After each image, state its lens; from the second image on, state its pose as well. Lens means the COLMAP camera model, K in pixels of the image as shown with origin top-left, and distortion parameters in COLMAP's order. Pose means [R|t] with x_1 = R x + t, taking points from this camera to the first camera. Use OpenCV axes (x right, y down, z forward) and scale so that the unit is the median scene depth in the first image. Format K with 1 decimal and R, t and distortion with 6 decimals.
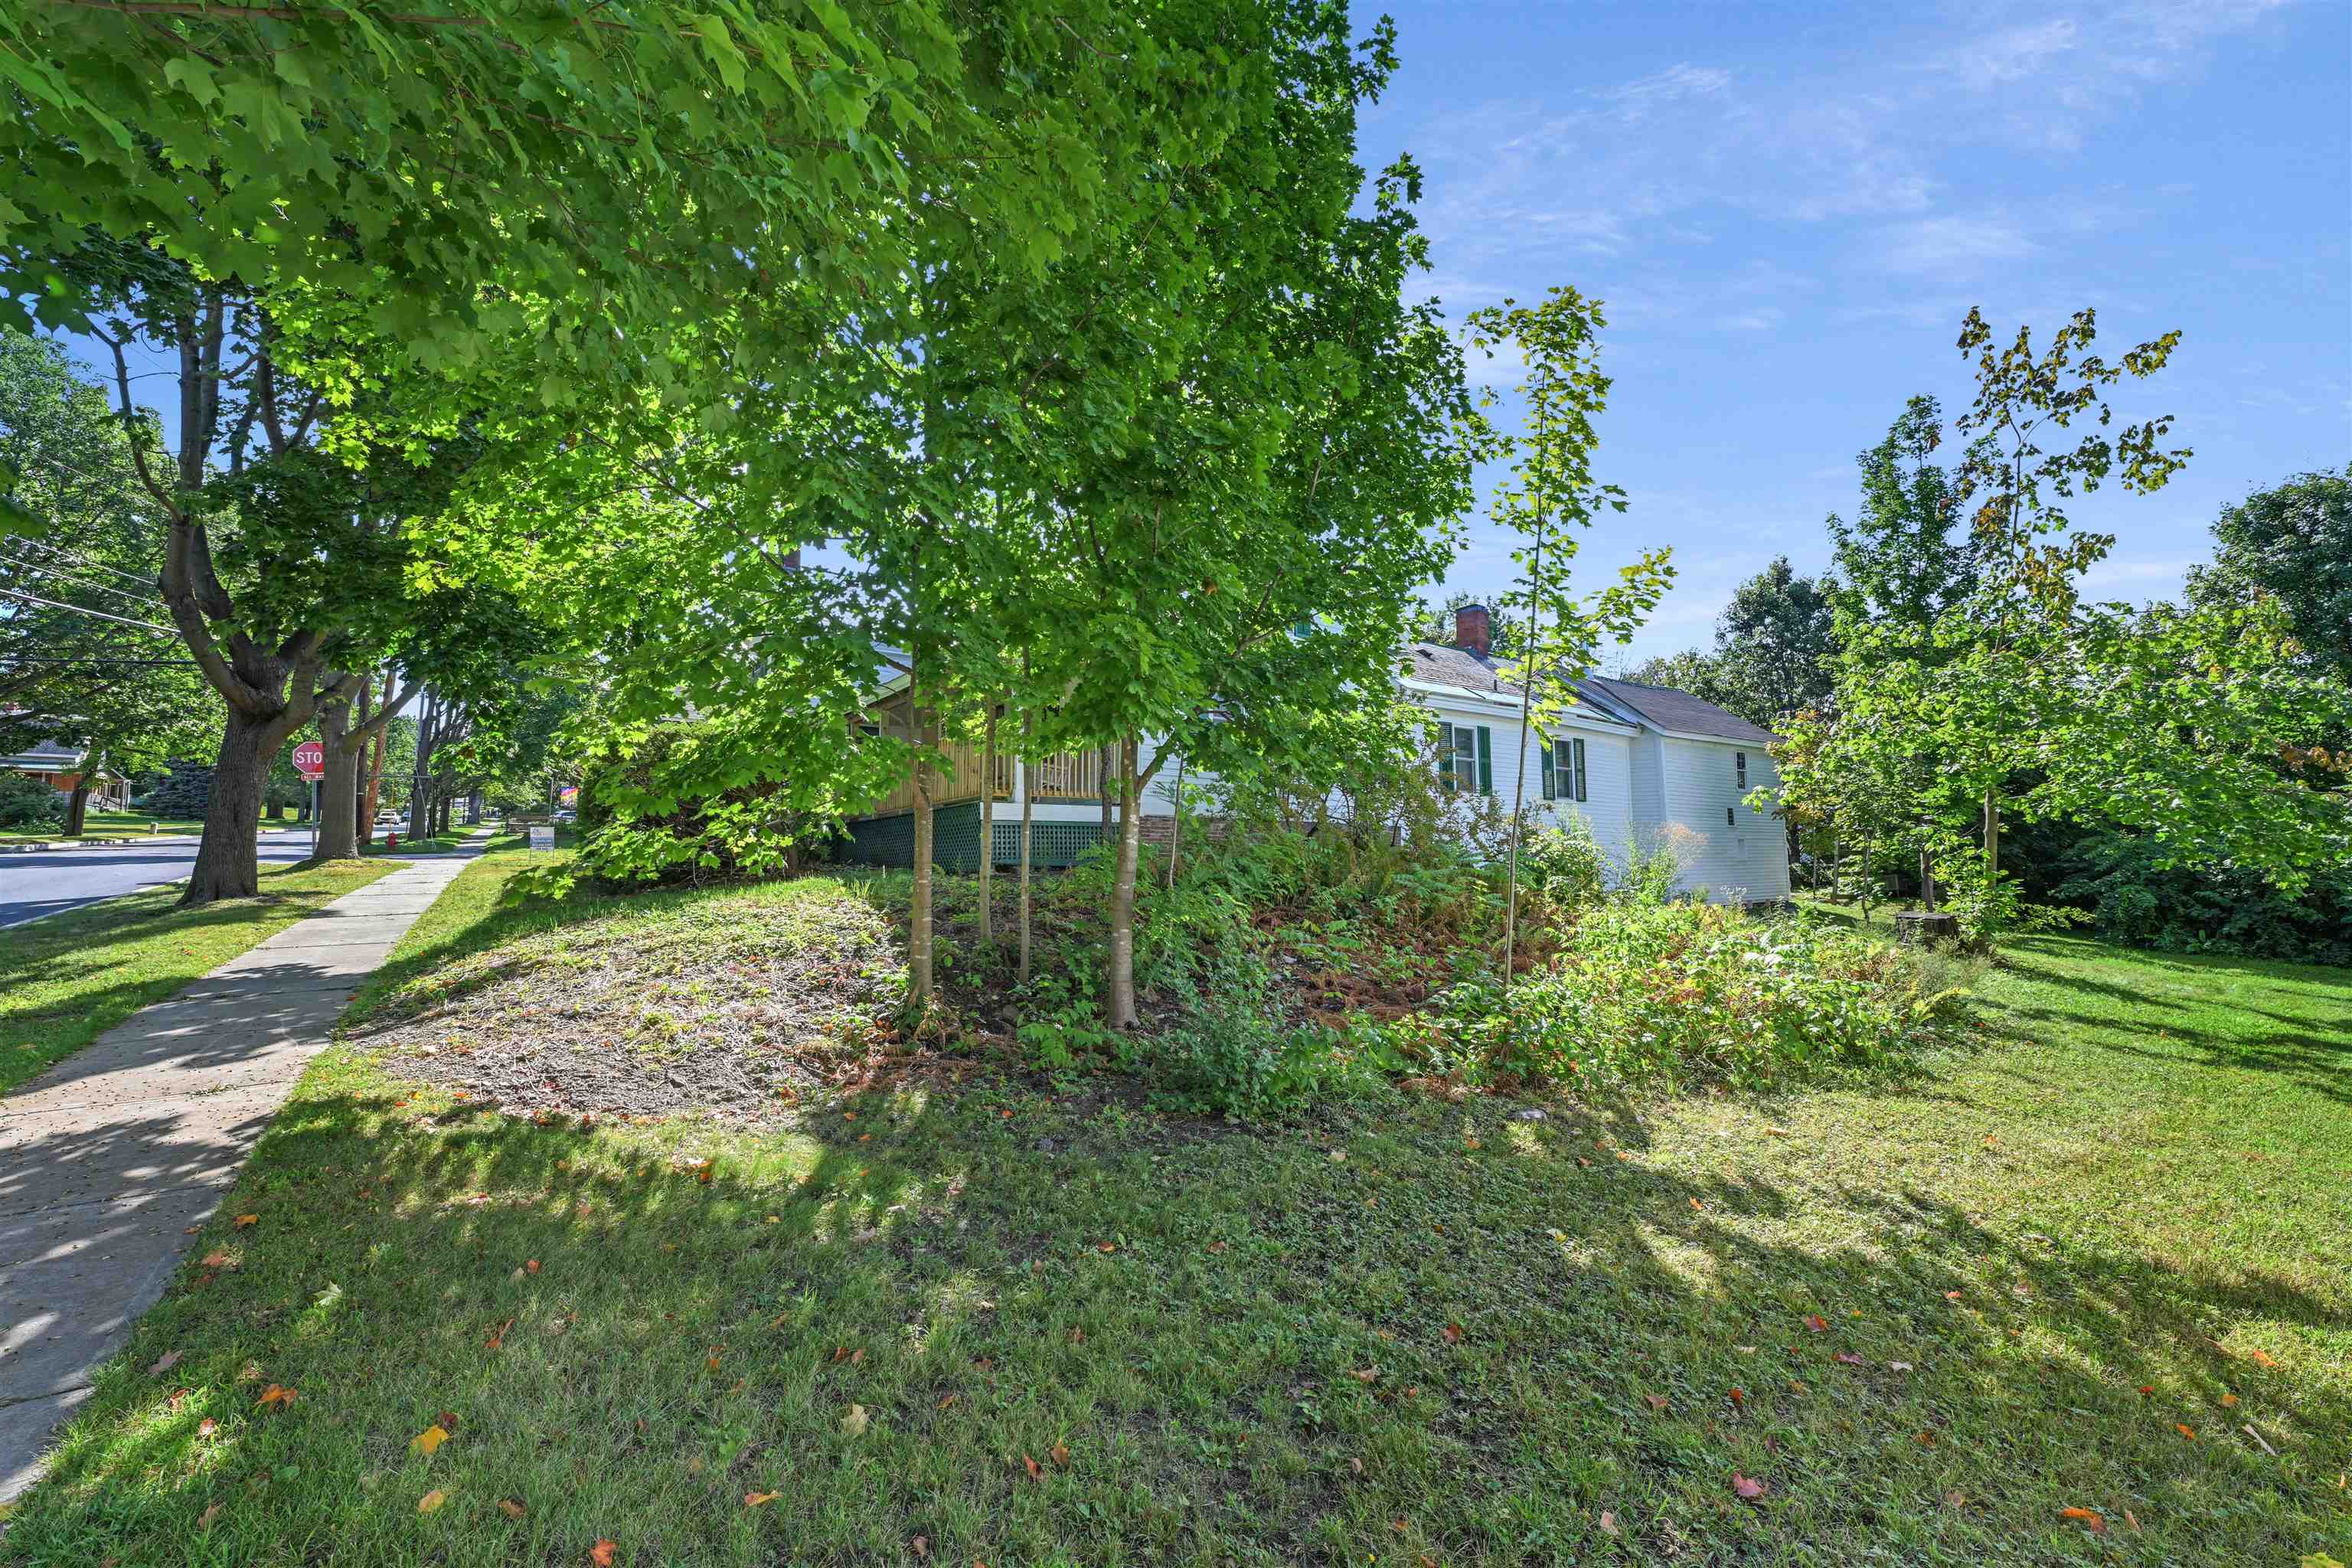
lens RADIAL K [[934.5, 0, 1176.0], [0, 934.5, 784.0], [0, 0, 1]] dist [0.000878, -0.003295]
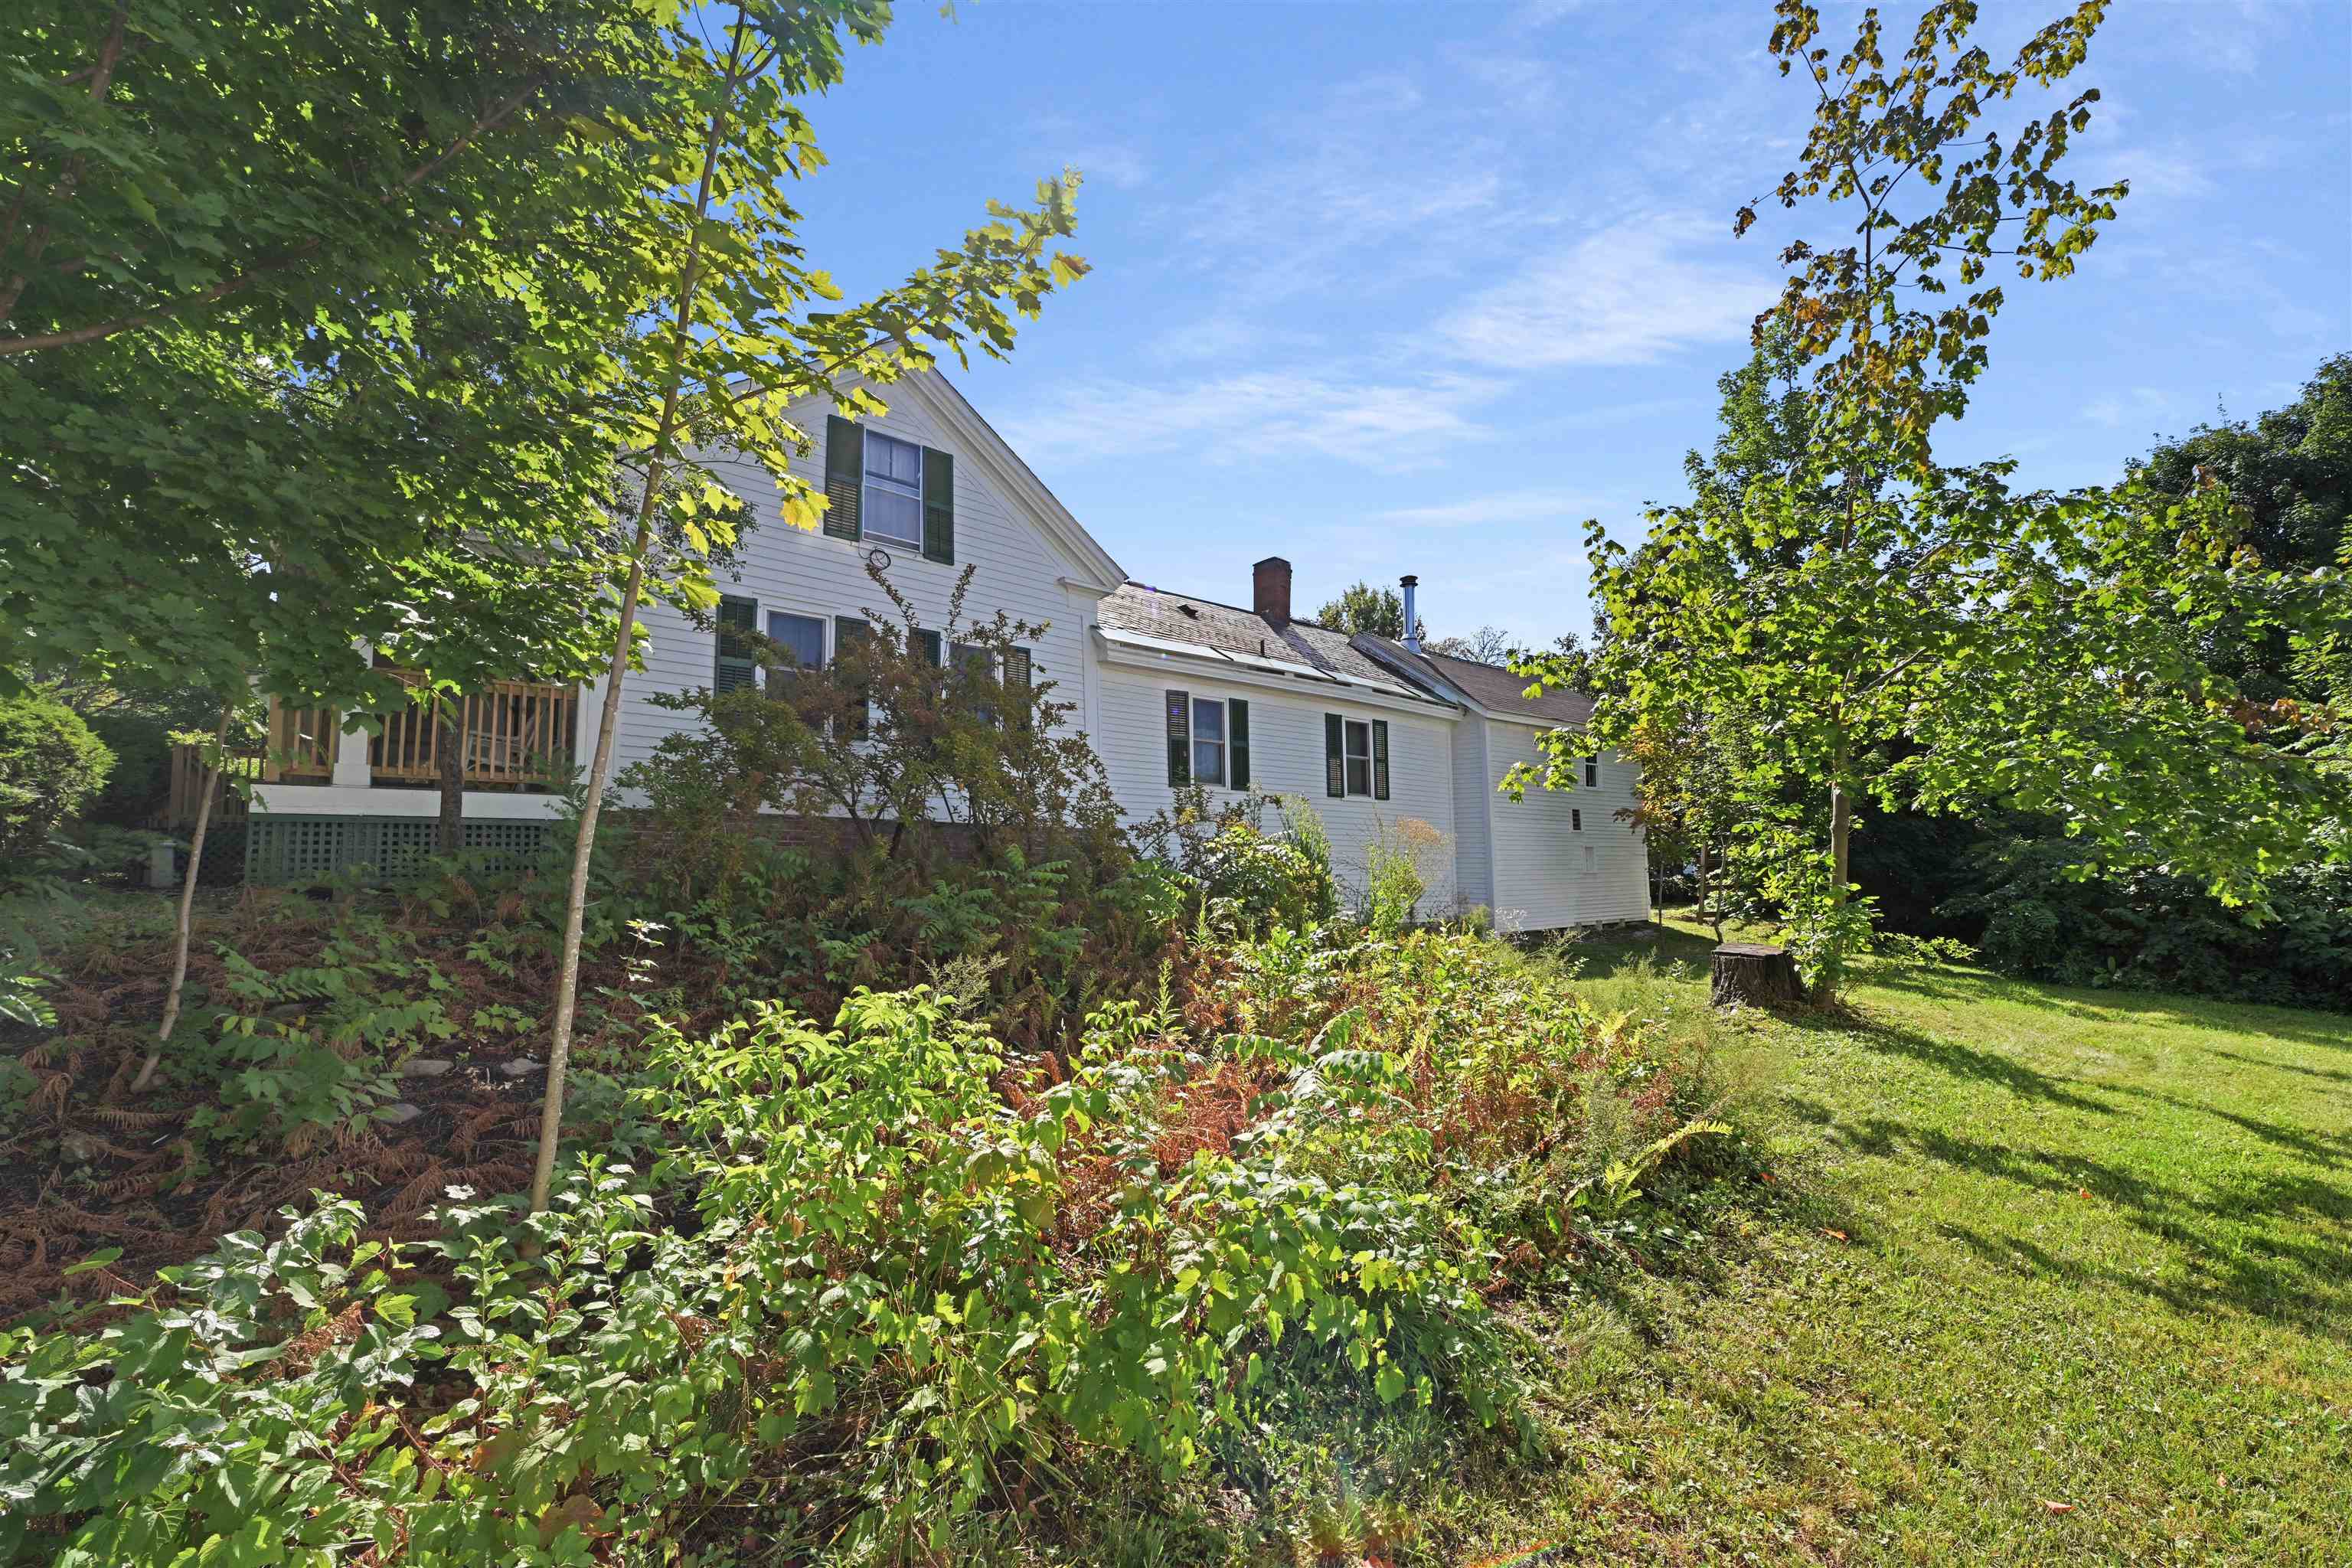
lens RADIAL K [[963.7, 0, 1177.1], [0, 963.7, 805.1], [0, 0, 1]] dist [-0.009661, 0.000103]
pose [[0.997416, -0.000771, 0.071833, 0.349829], [0.000212, 0.999970, 0.007789, 0.029963], [-0.071836, -0.007754, 0.997386, 0.343470]]
